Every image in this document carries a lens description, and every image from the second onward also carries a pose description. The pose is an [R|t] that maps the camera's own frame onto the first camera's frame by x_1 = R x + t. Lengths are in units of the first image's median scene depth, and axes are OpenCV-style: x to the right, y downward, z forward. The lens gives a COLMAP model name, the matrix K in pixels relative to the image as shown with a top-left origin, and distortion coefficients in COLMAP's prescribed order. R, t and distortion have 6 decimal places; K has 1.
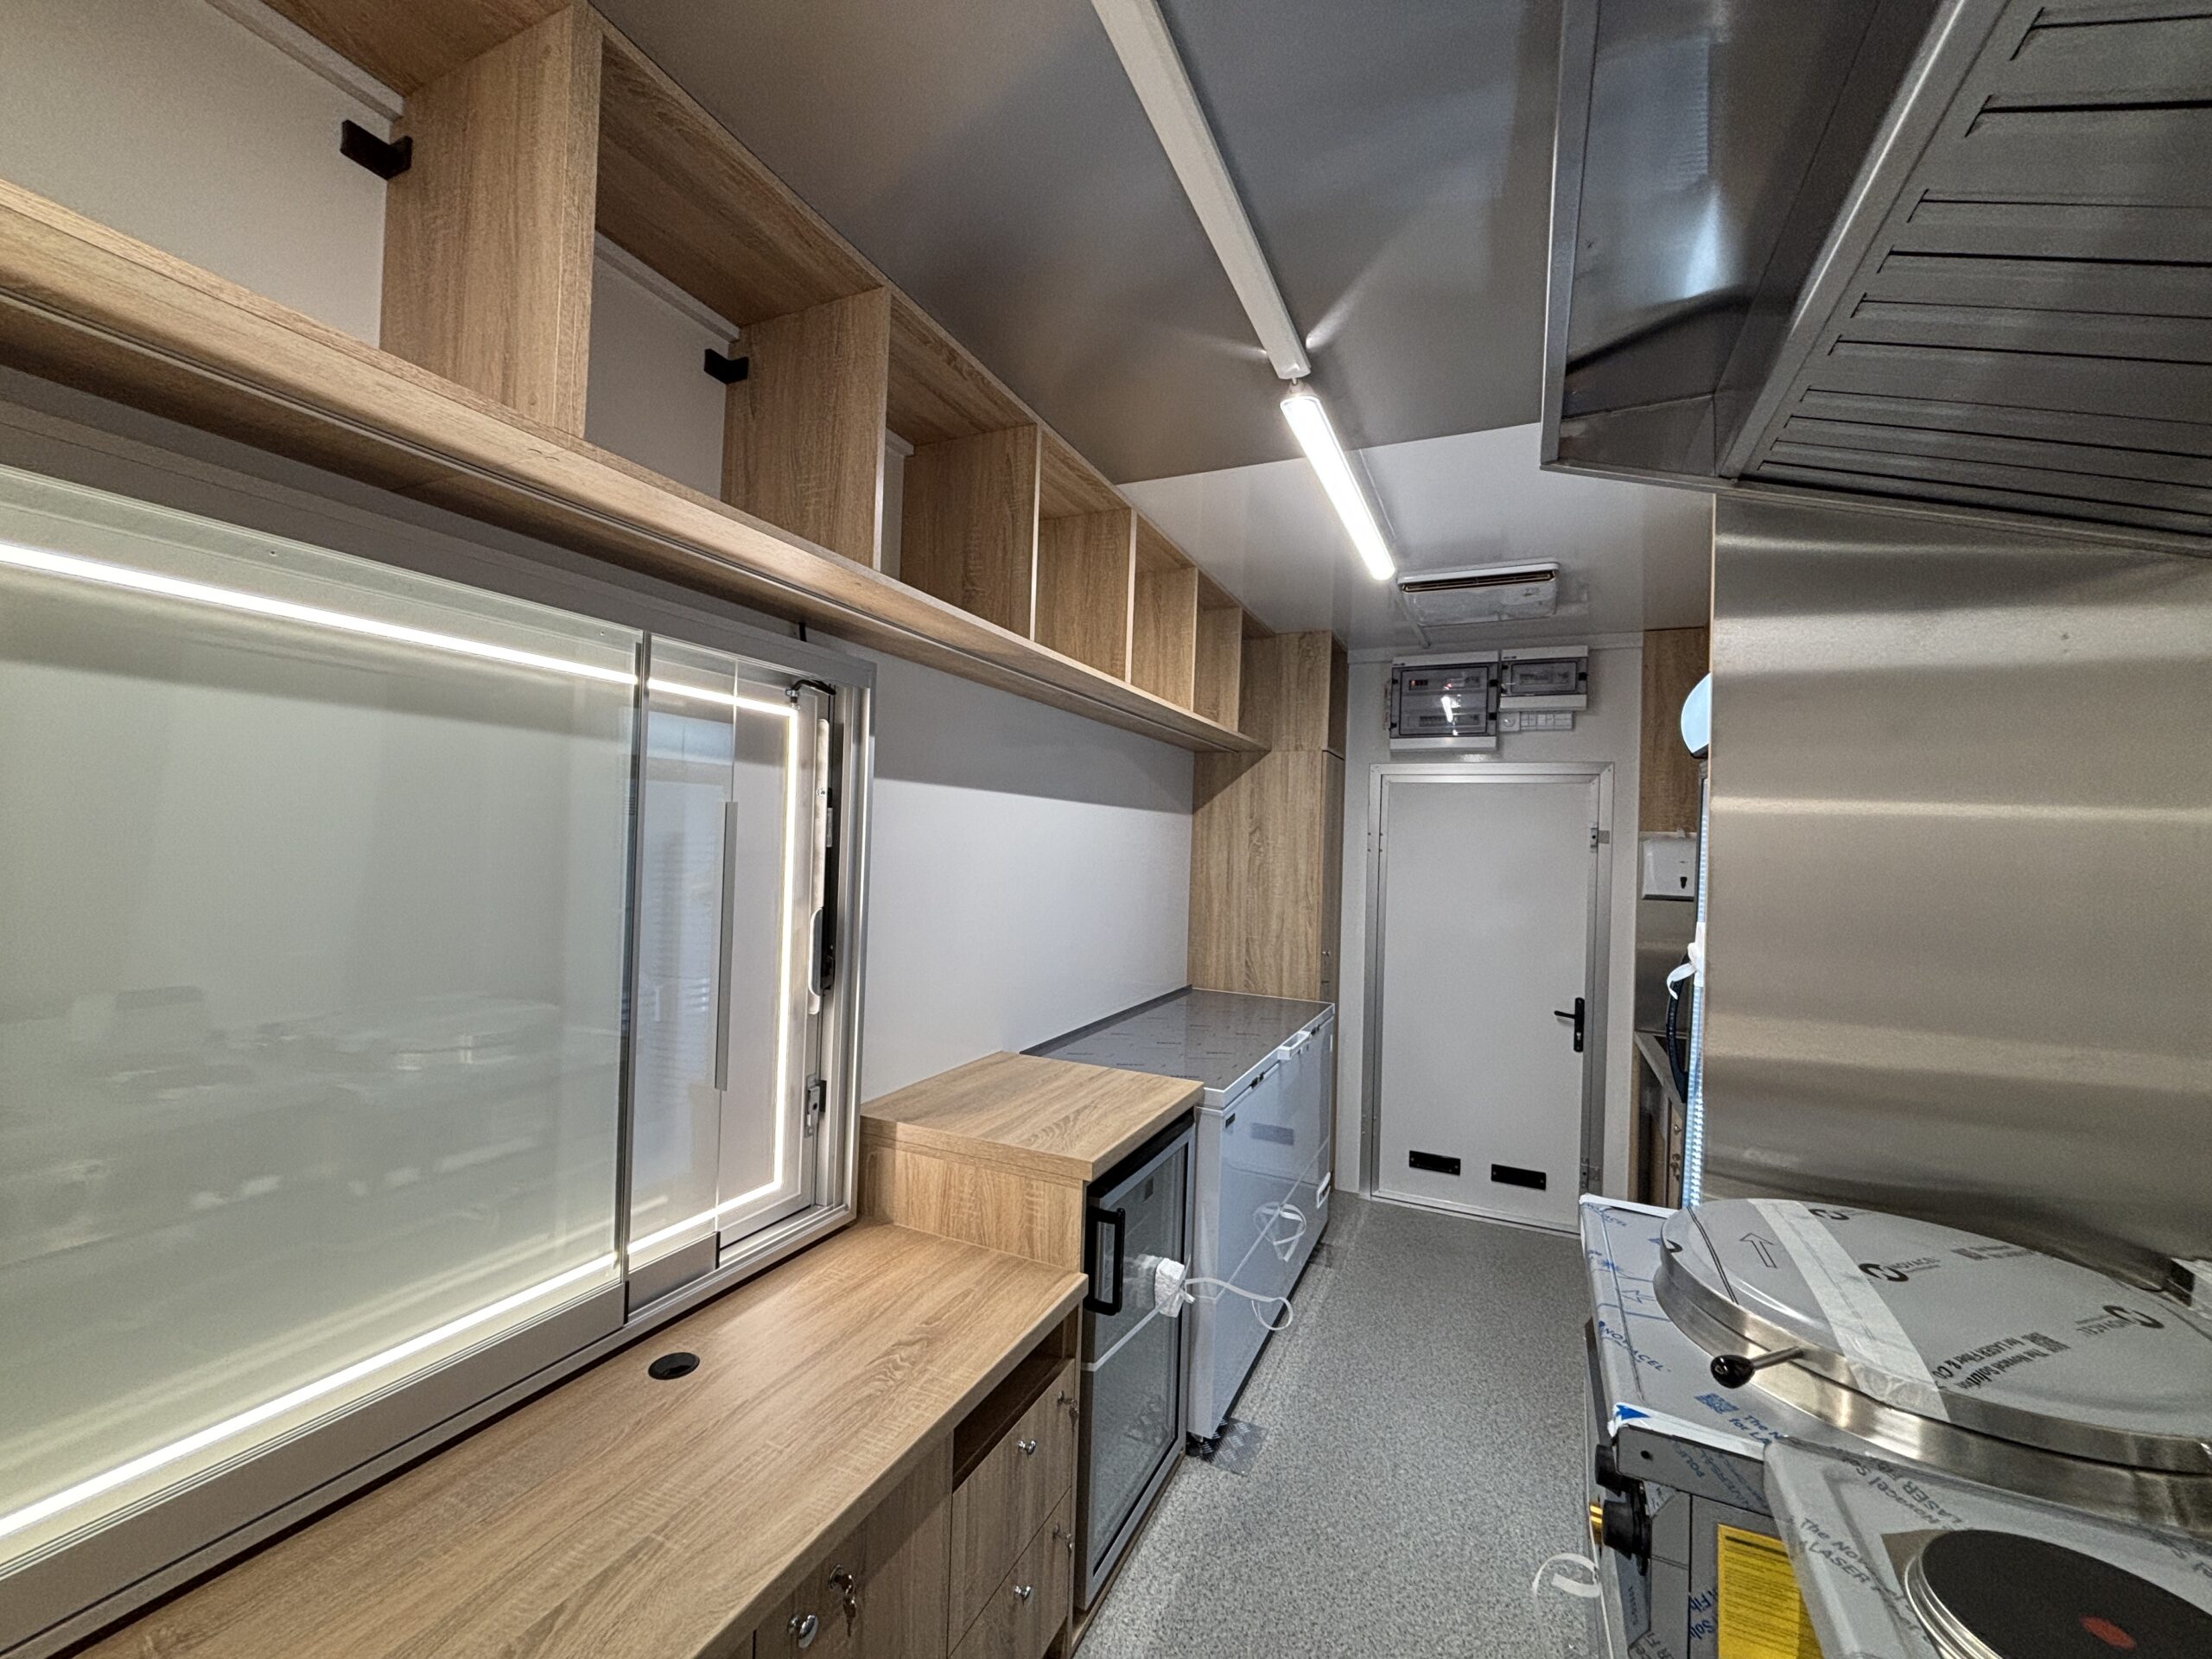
lens RADIAL K [[895.4, 0, 1111.5], [0, 895.4, 832.9], [0, 0, 1]] dist [0.002774, -0.001456]
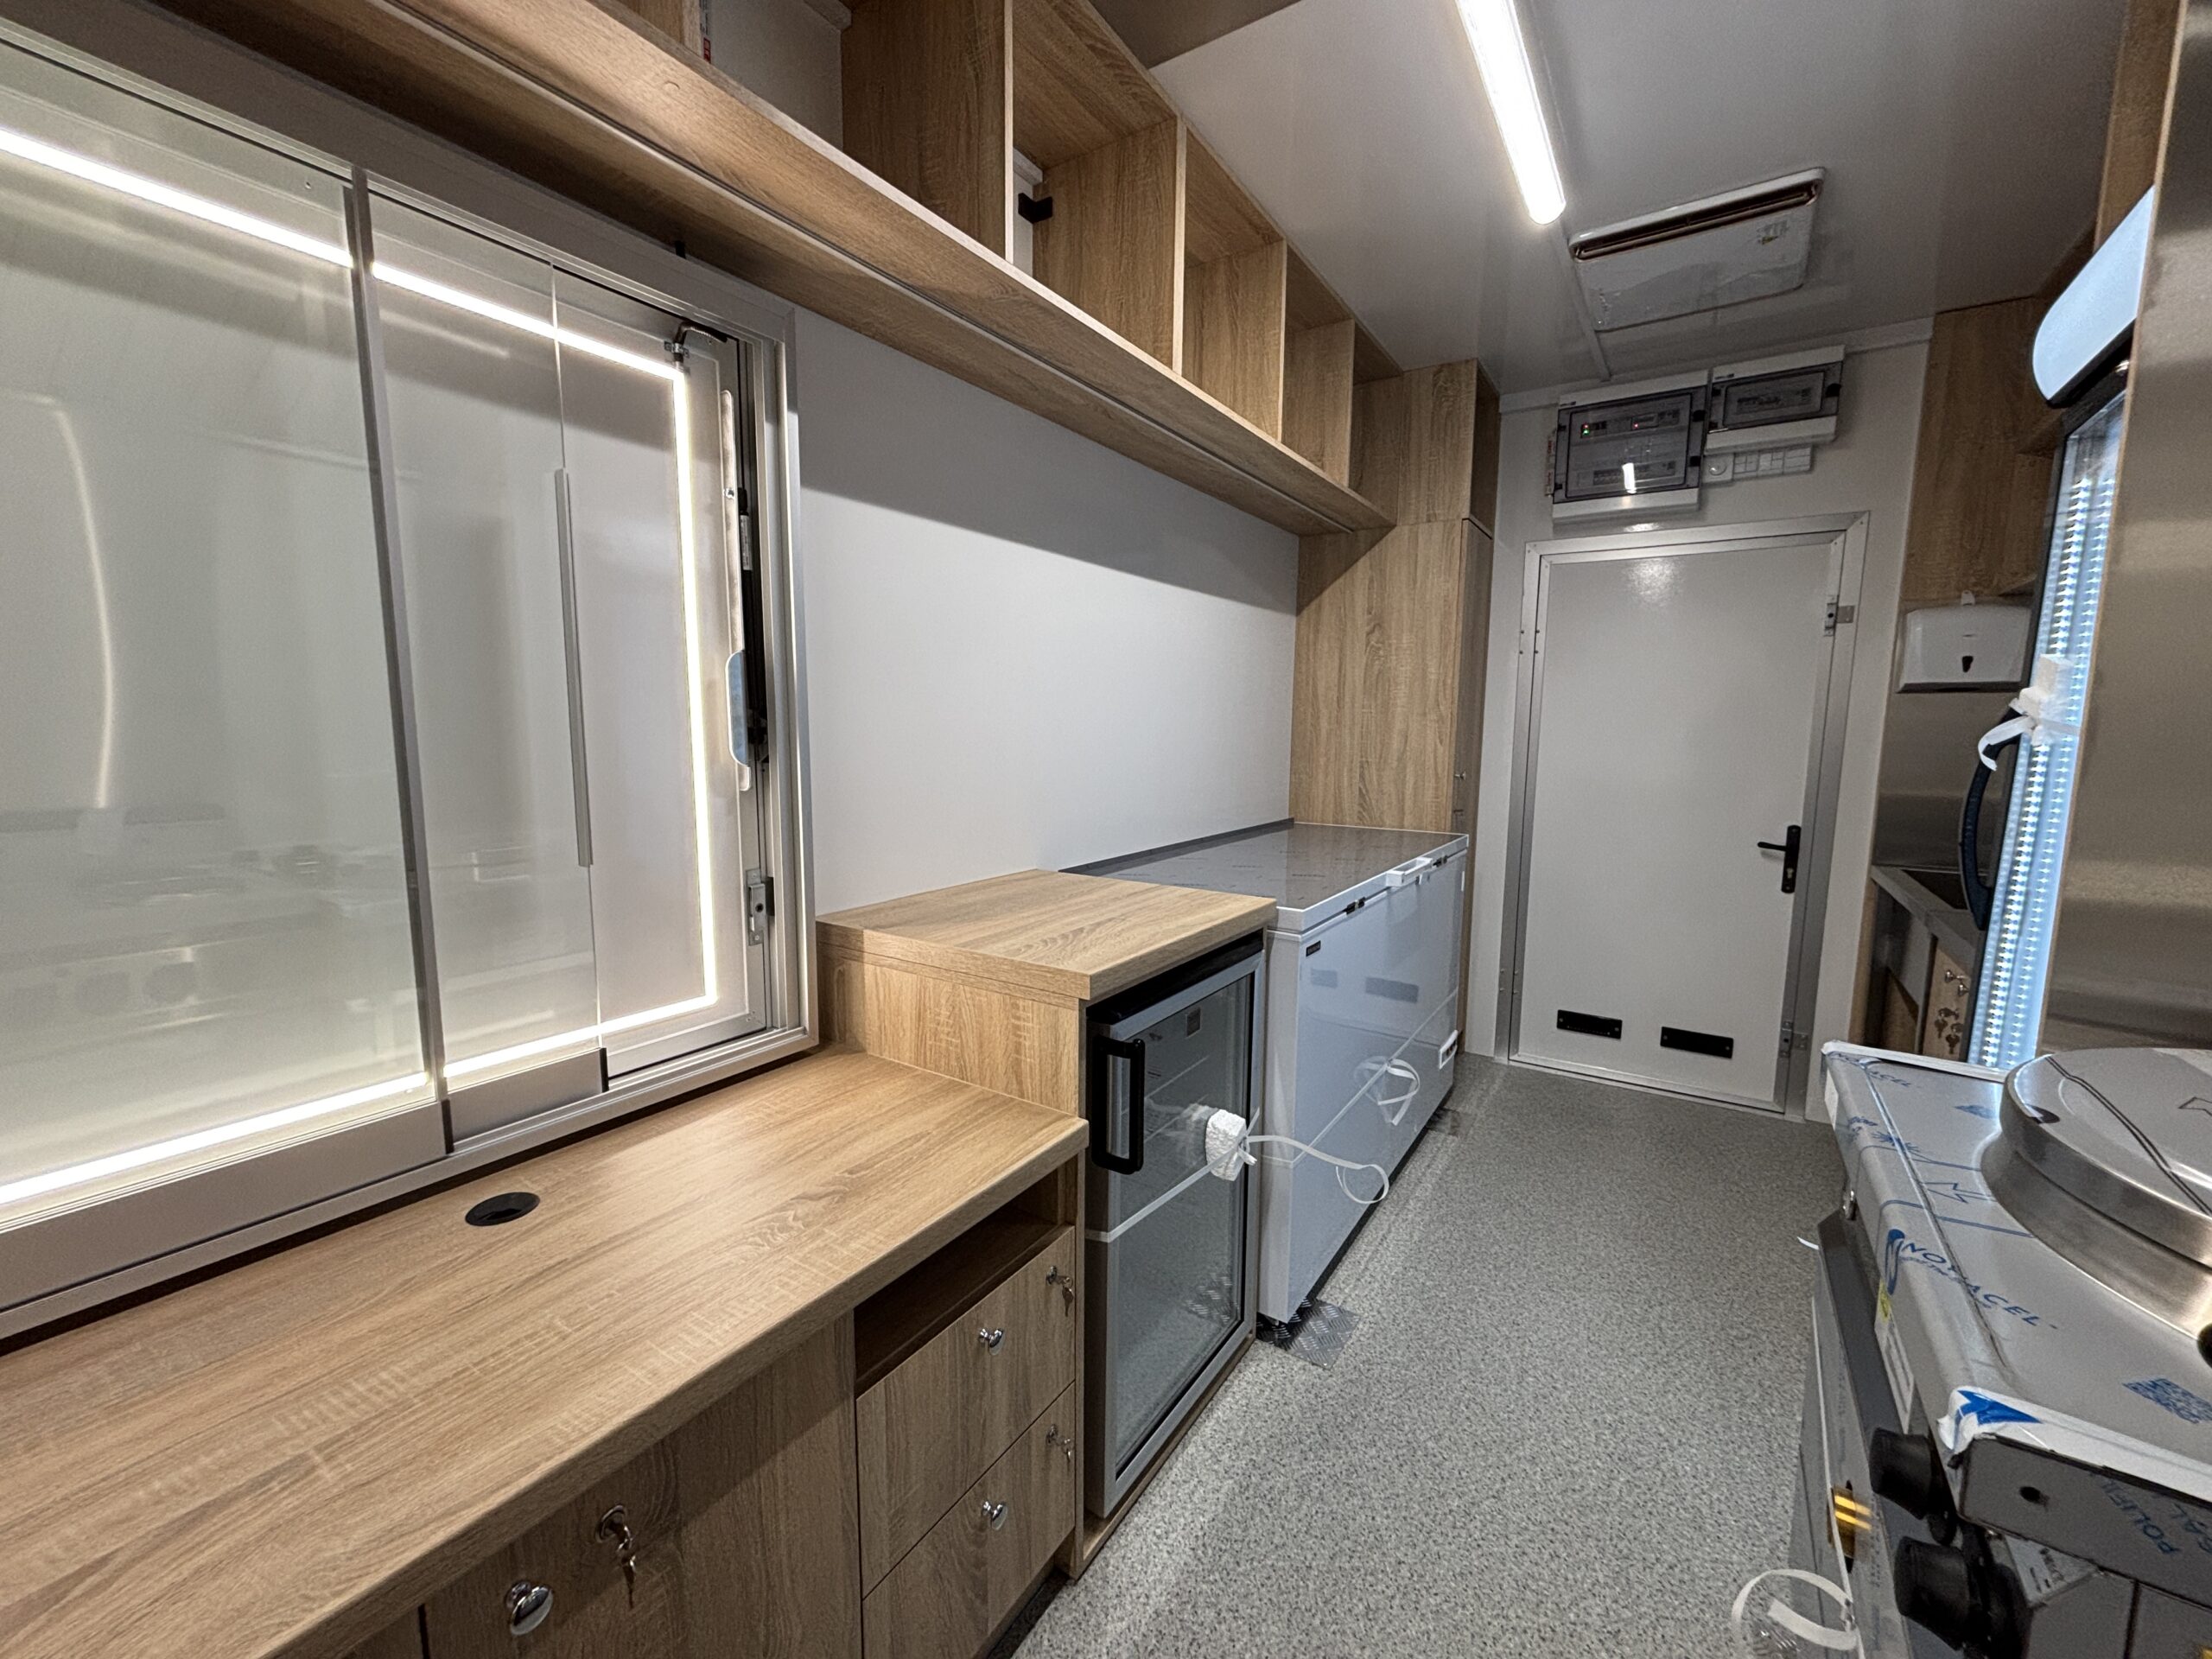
lens RADIAL K [[895.4, 0, 1111.0], [0, 895.4, 832.9], [0, 0, 1]] dist [0.002774, -0.001456]
pose [[0.988284, -0.006946, -0.152465, 0.094445], [0.027064, 0.991108, 0.130276, 0.139650], [0.150204, -0.132876, 0.979685, 0.269045]]
